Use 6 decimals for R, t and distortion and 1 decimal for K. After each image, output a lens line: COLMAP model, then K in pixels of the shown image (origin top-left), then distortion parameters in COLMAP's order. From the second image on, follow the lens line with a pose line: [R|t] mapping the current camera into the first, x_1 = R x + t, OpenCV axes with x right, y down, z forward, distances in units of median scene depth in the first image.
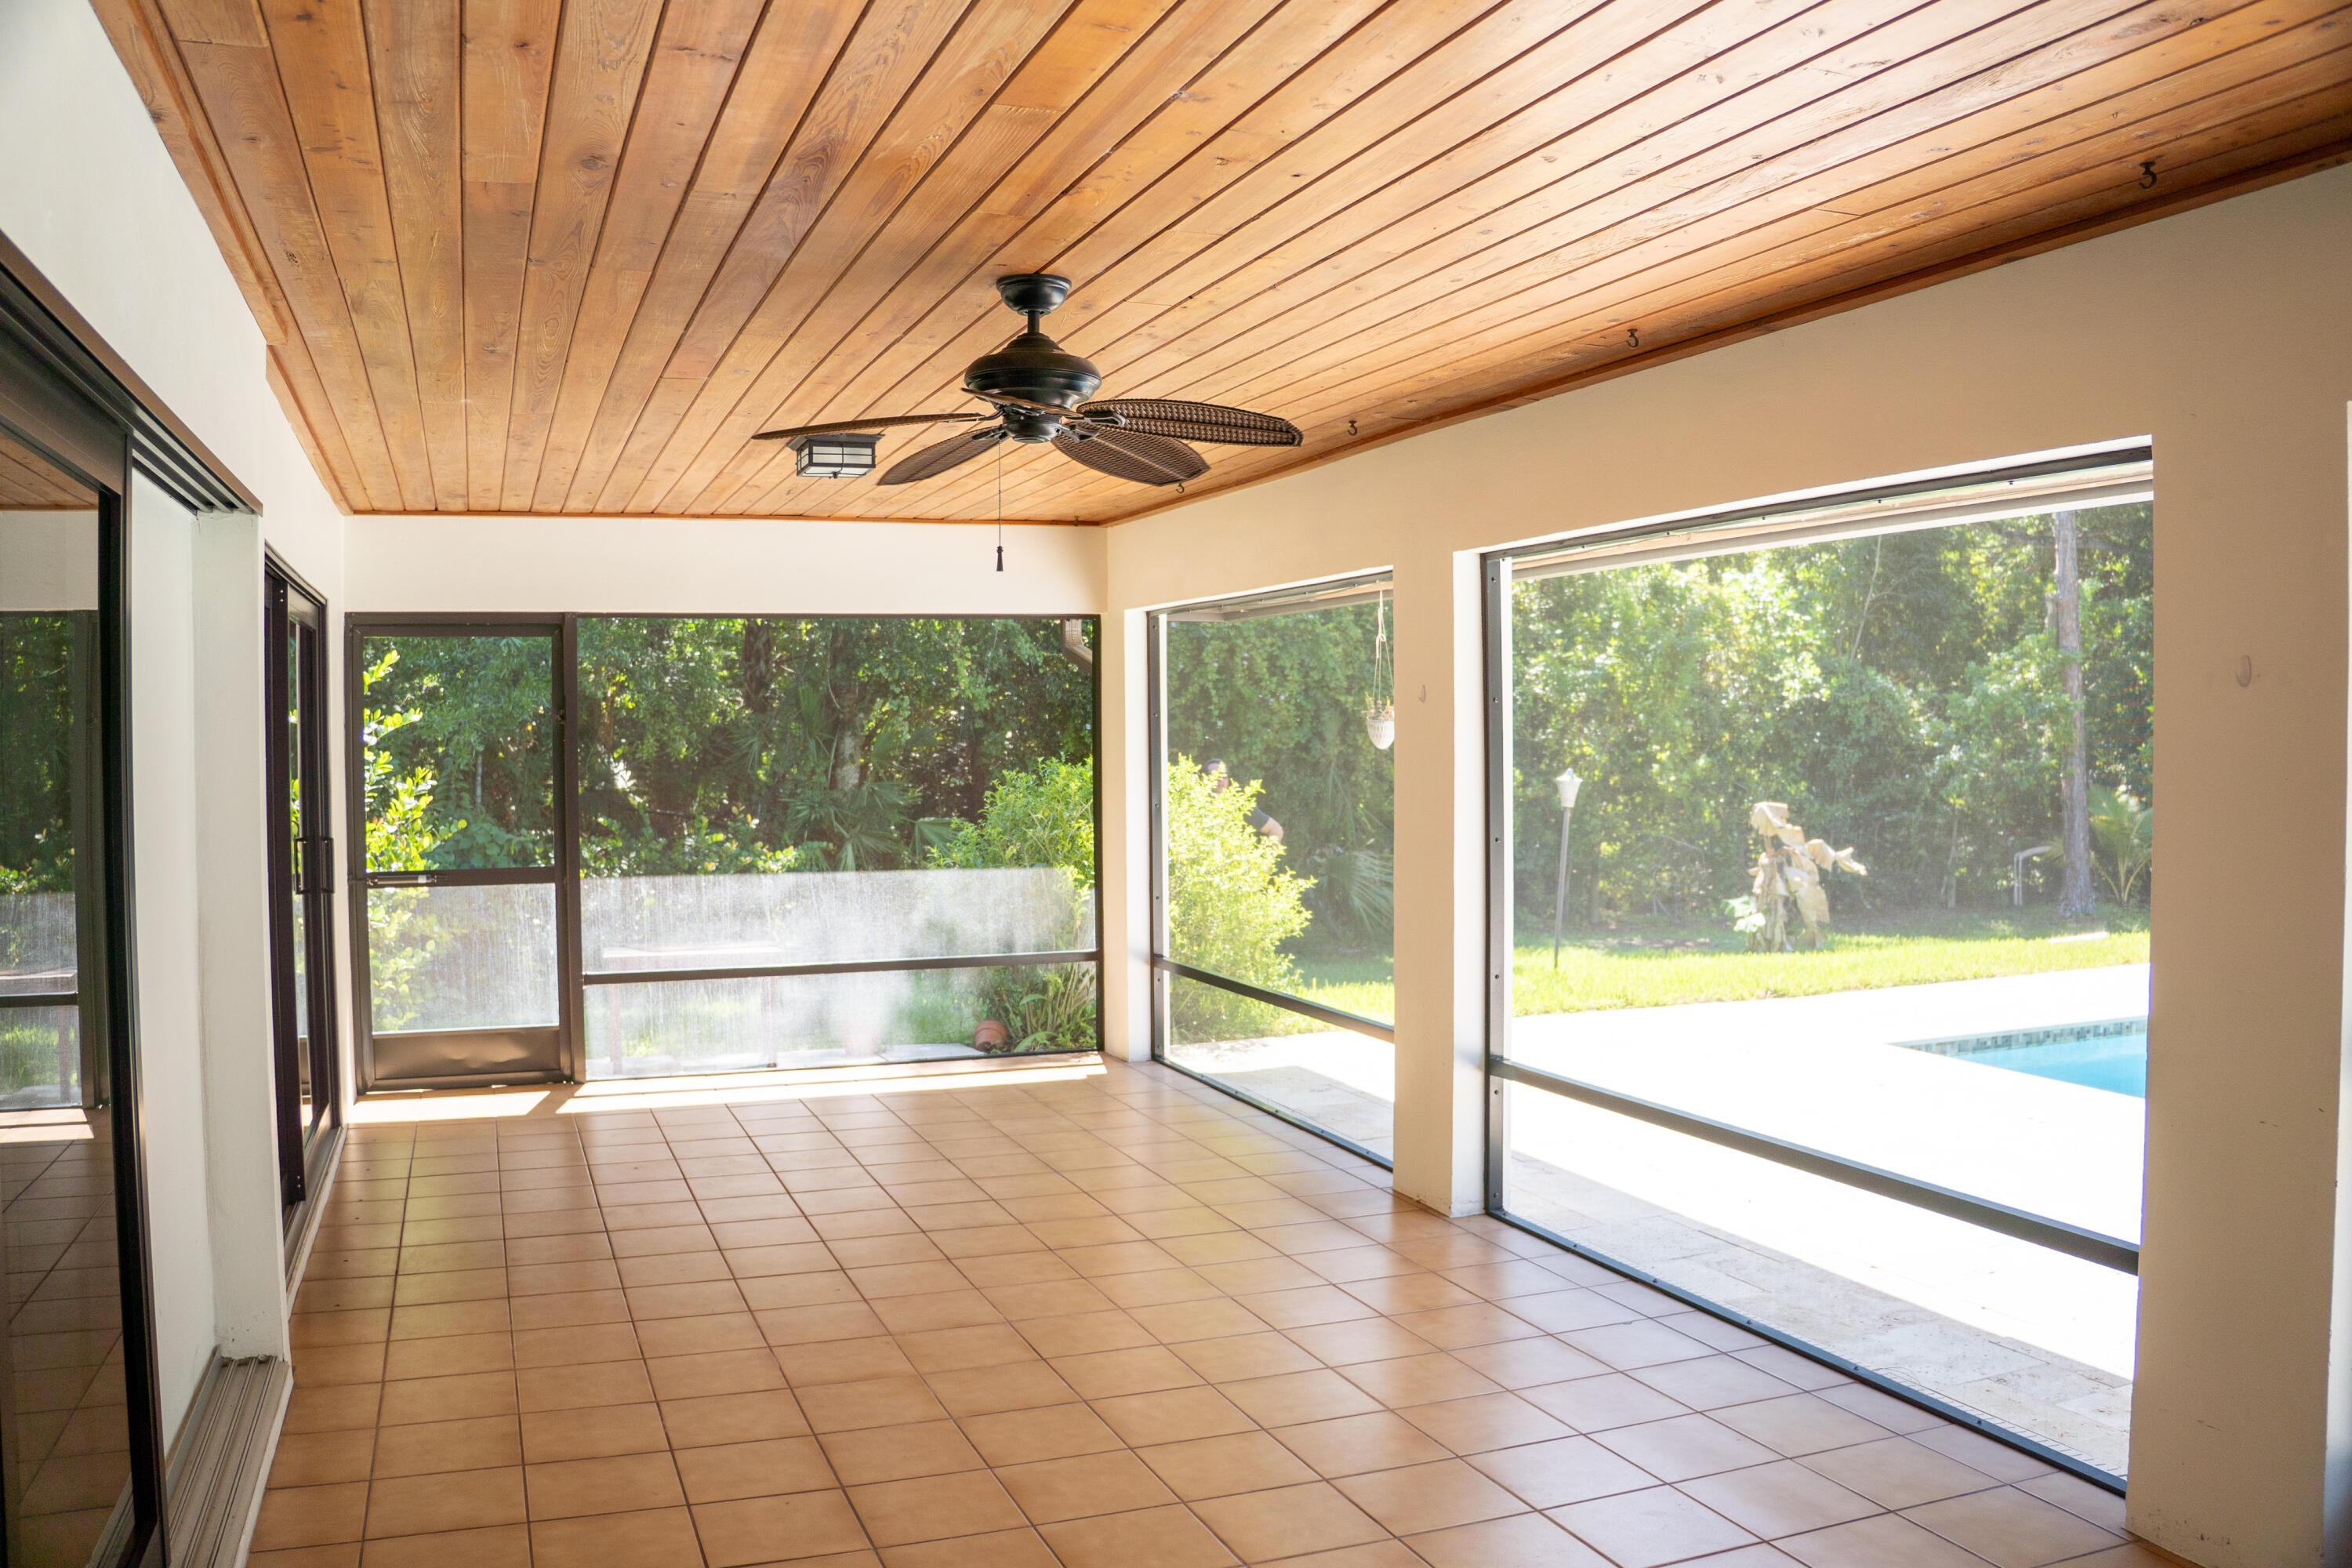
lens RADIAL K [[1868.8, 0, 1162.9], [0, 1868.8, 786.9], [0, 0, 1]] dist [-0.177638, 0.070711]
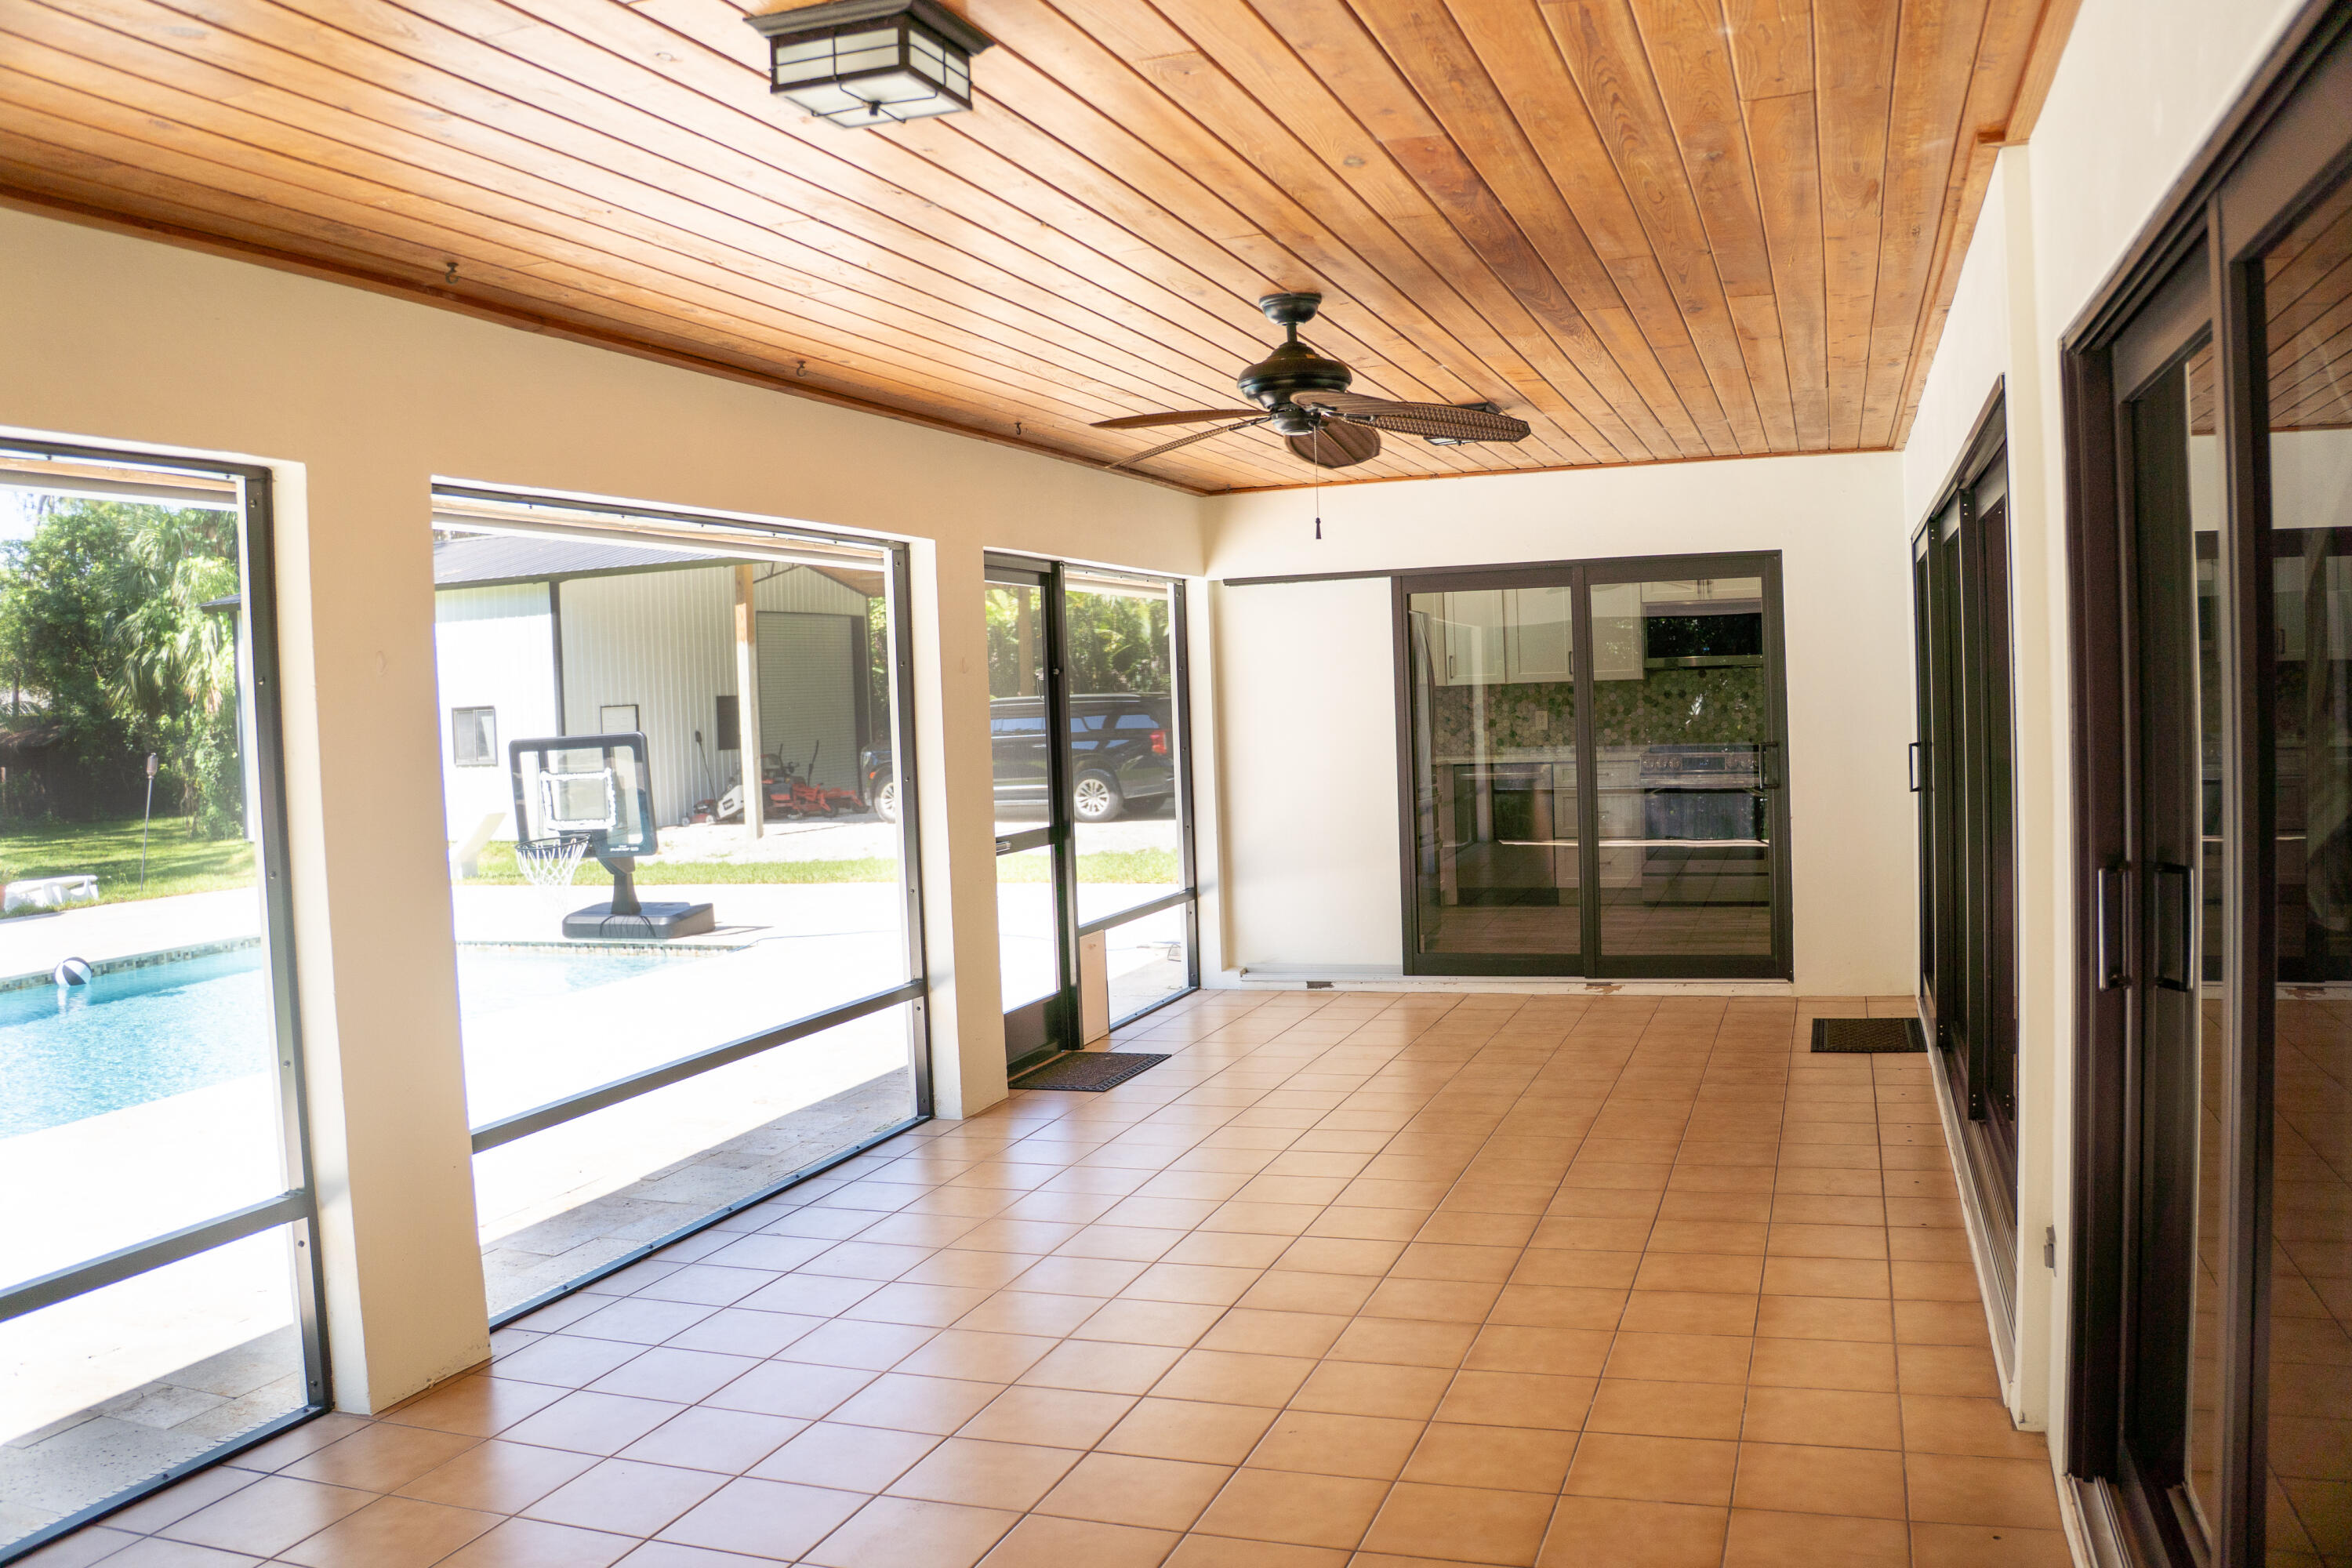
lens RADIAL K [[1924.2, 0, 1163.7], [0, 1924.2, 787.3], [0, 0, 1]] dist [-0.185772, 0.106245]
pose [[-0.763833, 0.005114, 0.645394, -0.756735], [0.060619, 0.996117, 0.063851, -0.041101], [-0.642561, 0.087895, -0.761177, 1.916475]]
